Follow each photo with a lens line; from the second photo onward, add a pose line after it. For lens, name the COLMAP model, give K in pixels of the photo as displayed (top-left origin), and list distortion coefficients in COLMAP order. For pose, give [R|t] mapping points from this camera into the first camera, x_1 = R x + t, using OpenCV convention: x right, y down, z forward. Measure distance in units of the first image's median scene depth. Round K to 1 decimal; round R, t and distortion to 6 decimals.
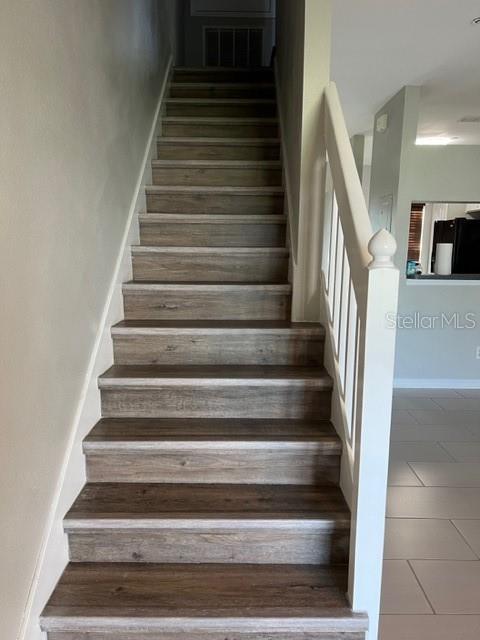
lens RADIAL K [[477.5, 0, 240.1], [0, 477.5, 327.0], [0, 0, 1]] dist [0.065014, -0.072296]
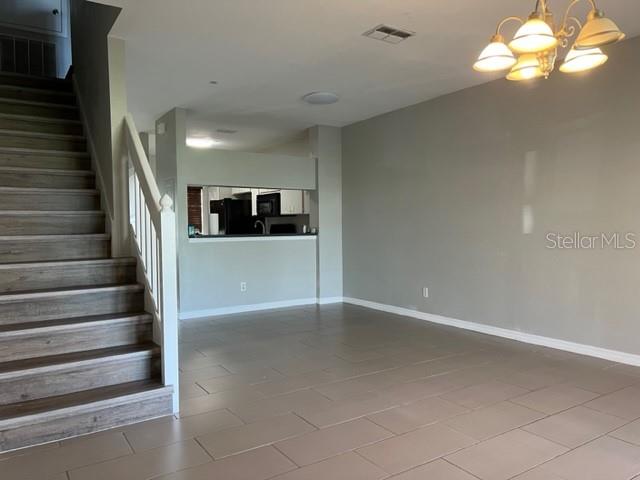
lens RADIAL K [[480.9, 0, 318.9], [0, 480.9, 243.1], [0, 0, 1]] dist [0.068082, -0.082467]
pose [[0.838409, -0.039743, 0.543590, -0.182401], [0.113463, 0.988215, -0.102750, 0.181574], [-0.533100, 0.147824, 0.833038, -0.661317]]
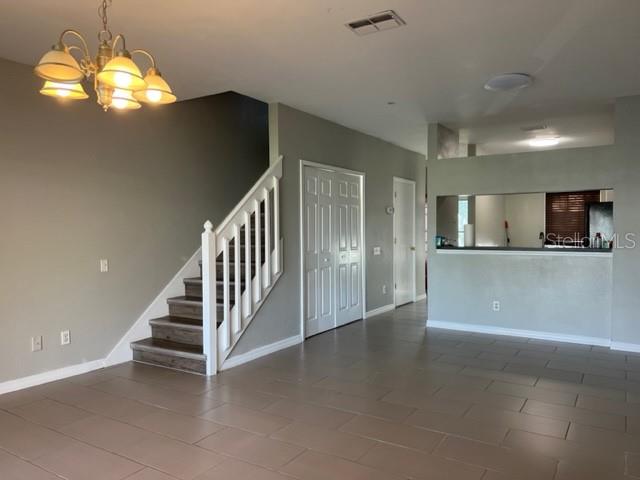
lens RADIAL K [[480.9, 0, 318.9], [0, 480.9, 243.1], [0, 0, 1]] dist [0.068082, -0.082467]
pose [[0.848090, 0.000536, -0.529853, 1.434555], [-0.078507, 0.989089, -0.124659, 0.157089], [0.524004, 0.147319, 0.838878, -0.685409]]
